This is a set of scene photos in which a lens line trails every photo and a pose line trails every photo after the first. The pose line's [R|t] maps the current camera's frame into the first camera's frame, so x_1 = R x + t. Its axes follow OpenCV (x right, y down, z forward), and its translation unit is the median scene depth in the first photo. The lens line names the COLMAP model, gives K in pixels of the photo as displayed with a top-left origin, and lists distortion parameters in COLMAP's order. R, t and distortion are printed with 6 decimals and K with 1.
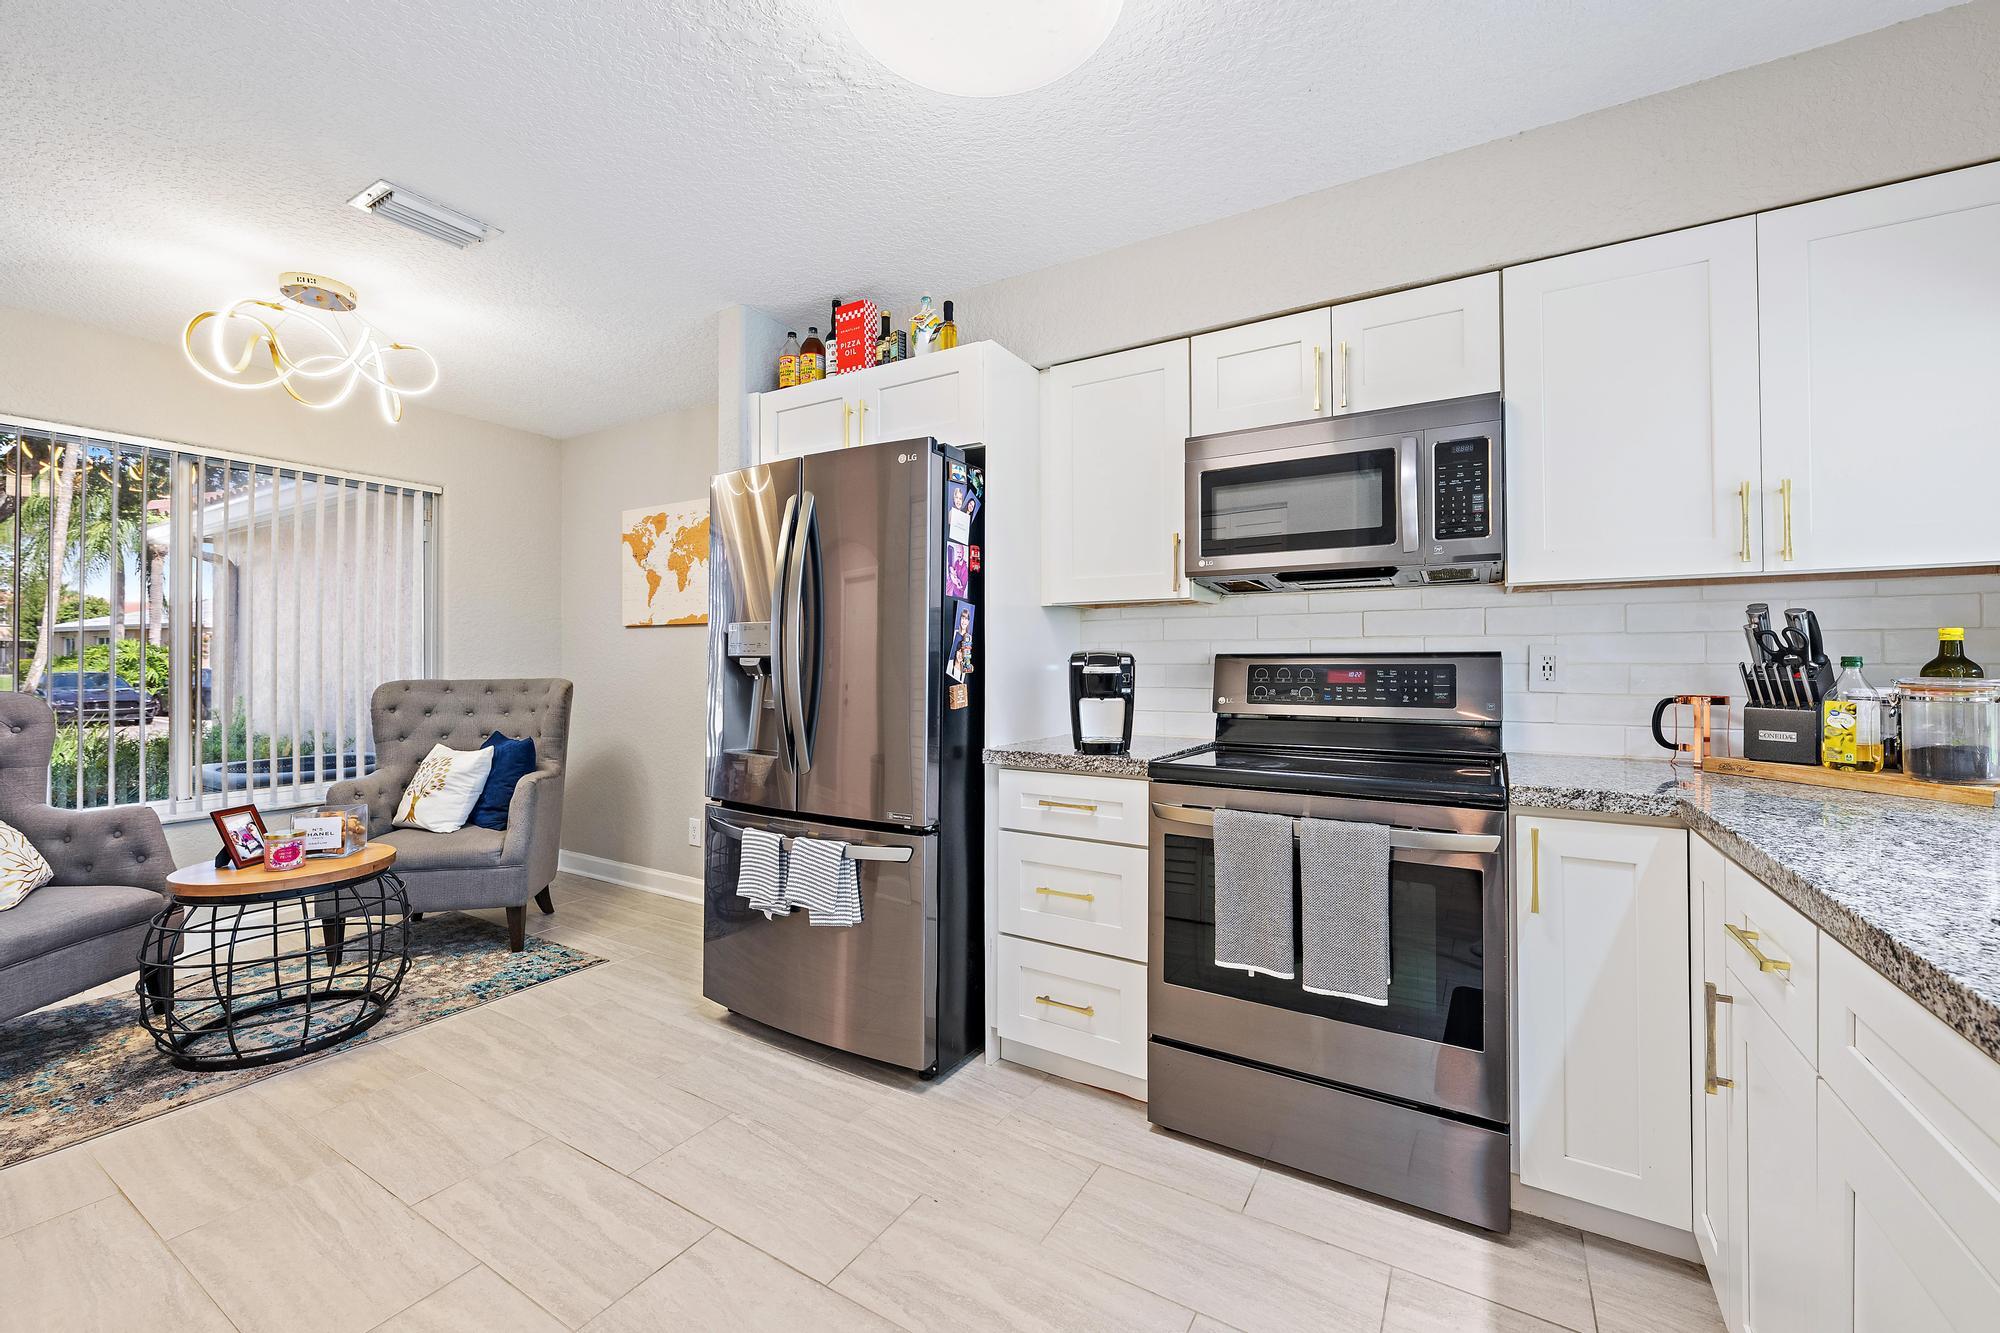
lens RADIAL K [[797.9, 0, 990.2], [0, 797.9, 657.0], [0, 0, 1]] dist [-0.000900, 0.001129]
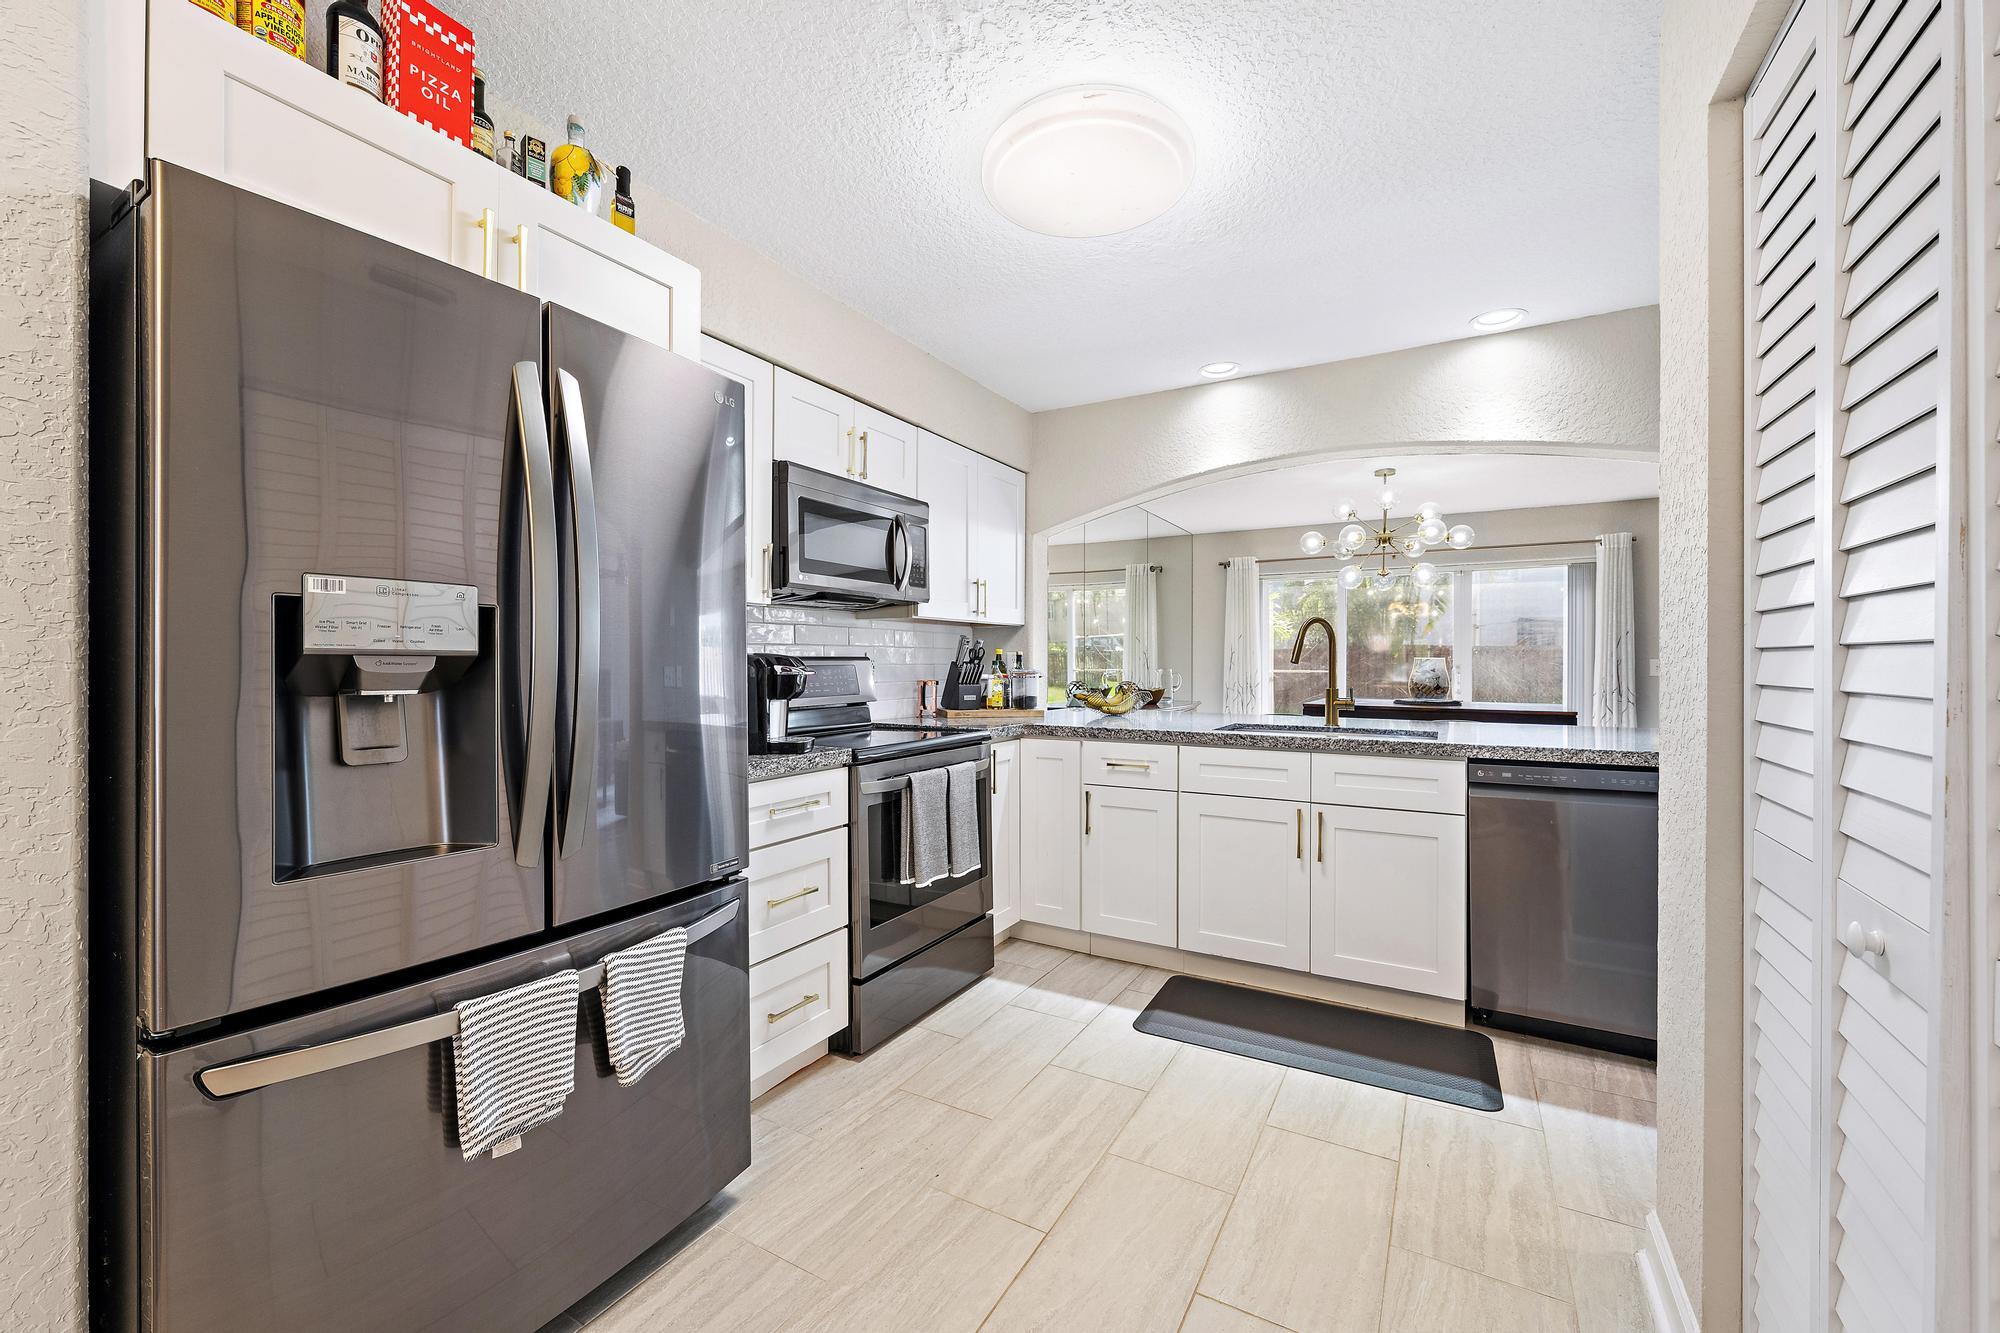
lens RADIAL K [[797.9, 0, 1001.2], [0, 797.9, 663.9], [0, 0, 1]] dist [-0.000900, 0.001129]
pose [[-0.035879, -0.003392, 0.999350, -1.093332], [-0.008728, 0.999957, 0.003080, 0.001568], [-0.999318, -0.008612, -0.035907, 0.934506]]
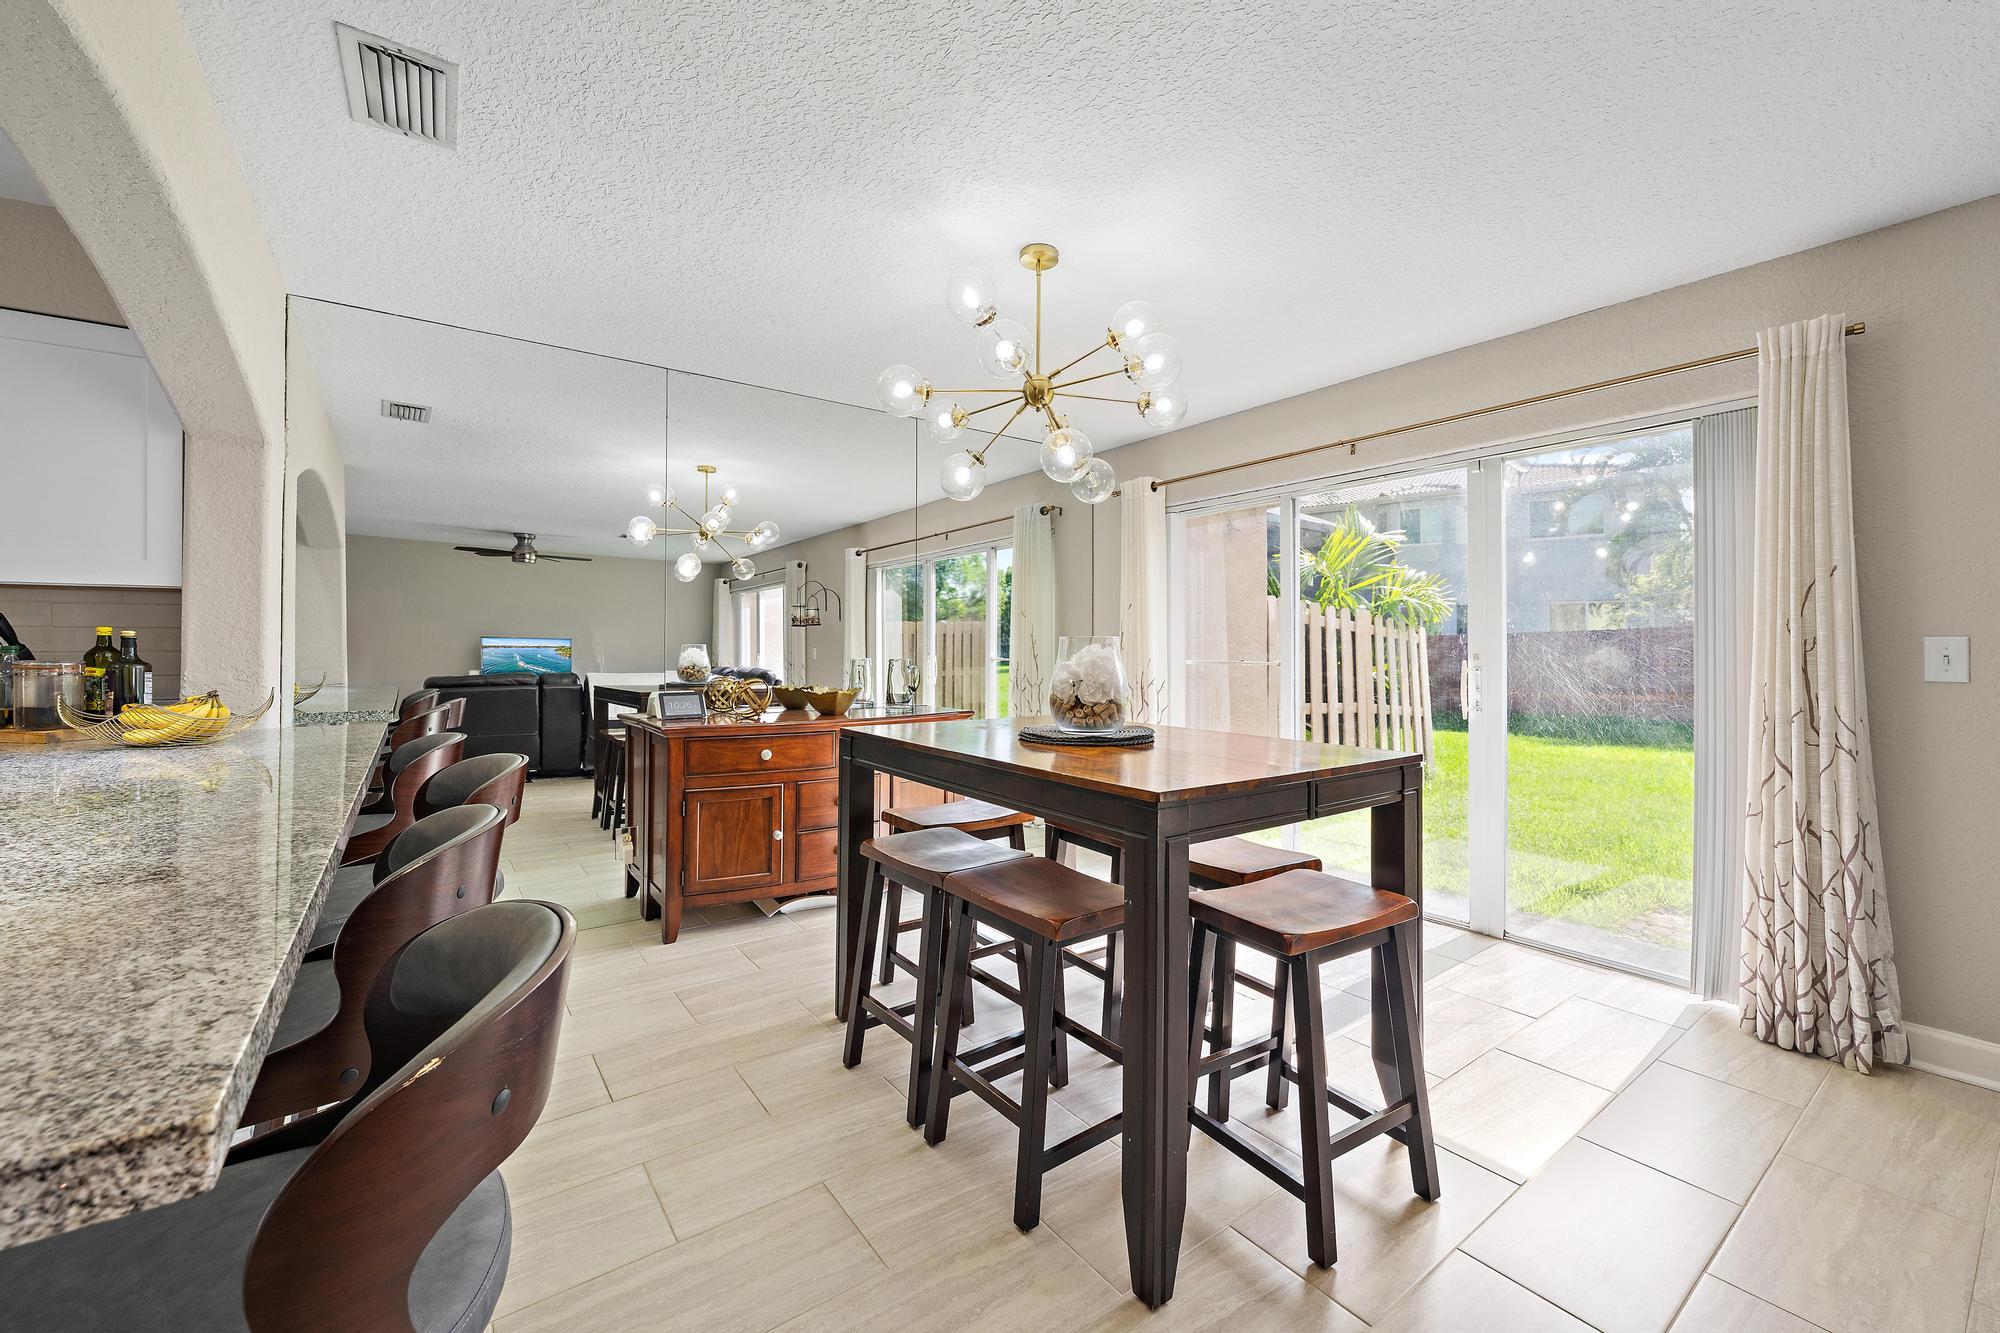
lens RADIAL K [[797.9, 0, 1006.7], [0, 797.9, 651.3], [0, 0, 1]] dist [-0.000900, 0.001129]
pose [[0.384687, 0.000101, 0.923047, 0.357103], [-0.011324, 0.999925, 0.004610, 0.001063], [-0.922978, -0.012226, 0.384659, -0.970679]]
